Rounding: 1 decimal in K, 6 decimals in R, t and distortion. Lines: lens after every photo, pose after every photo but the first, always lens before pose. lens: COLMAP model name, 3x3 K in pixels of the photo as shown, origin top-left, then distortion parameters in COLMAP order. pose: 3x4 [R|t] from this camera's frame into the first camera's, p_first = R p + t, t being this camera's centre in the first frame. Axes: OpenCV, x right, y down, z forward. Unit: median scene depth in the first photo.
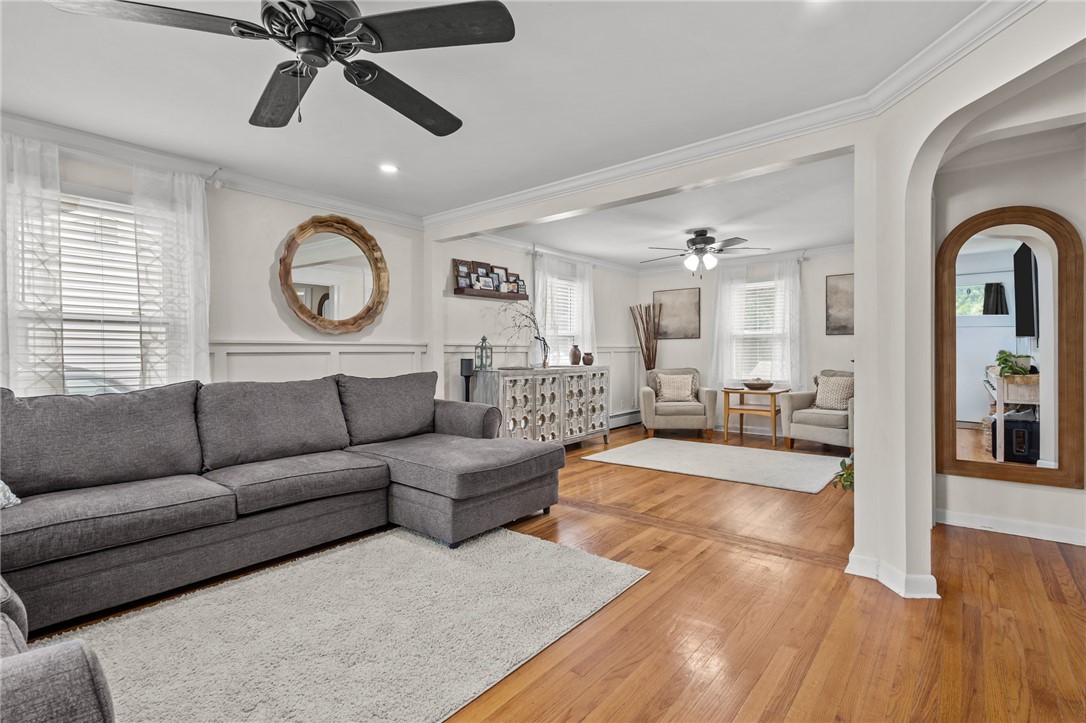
lens RADIAL K [[504.8, 0, 546.4], [0, 504.8, 356.7], [0, 0, 1]] dist [0.009539, -0.003778]
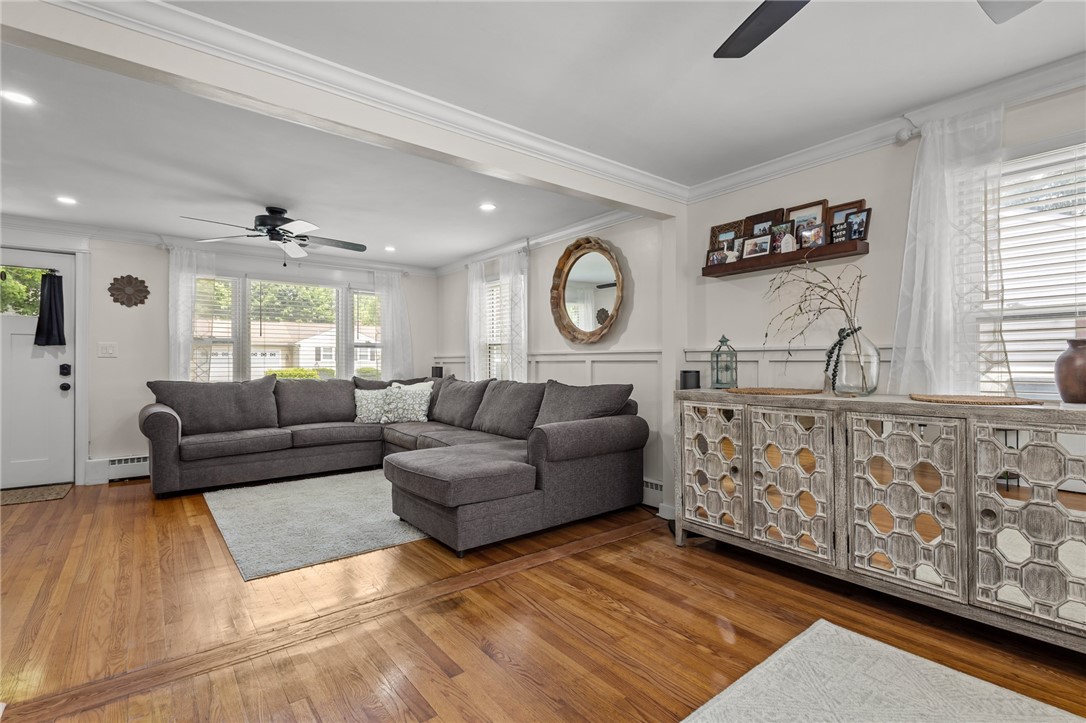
lens RADIAL K [[504.8, 0, 548.0], [0, 504.8, 363.4], [0, 0, 1]] dist [0.009539, -0.003778]
pose [[-0.209517, 0.007505, -0.977776, 0.450788], [-0.007395, 0.999930, 0.009259, -0.008506], [0.977777, 0.009171, -0.209447, 0.759234]]
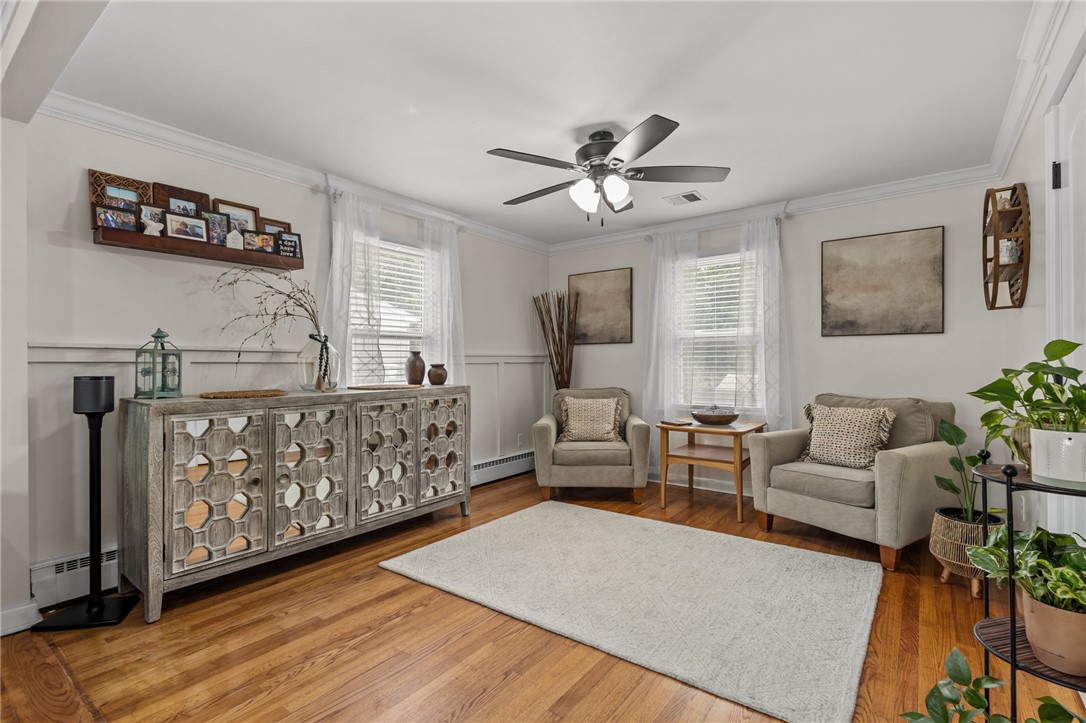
lens RADIAL K [[504.8, 0, 545.4], [0, 504.8, 360.2], [0, 0, 1]] dist [0.009539, -0.003778]
pose [[0.998947, 0.003195, 0.045758, 0.189693], [-0.002502, 0.999882, -0.015188, -0.003765], [-0.045802, 0.015057, 0.998837, 0.404815]]
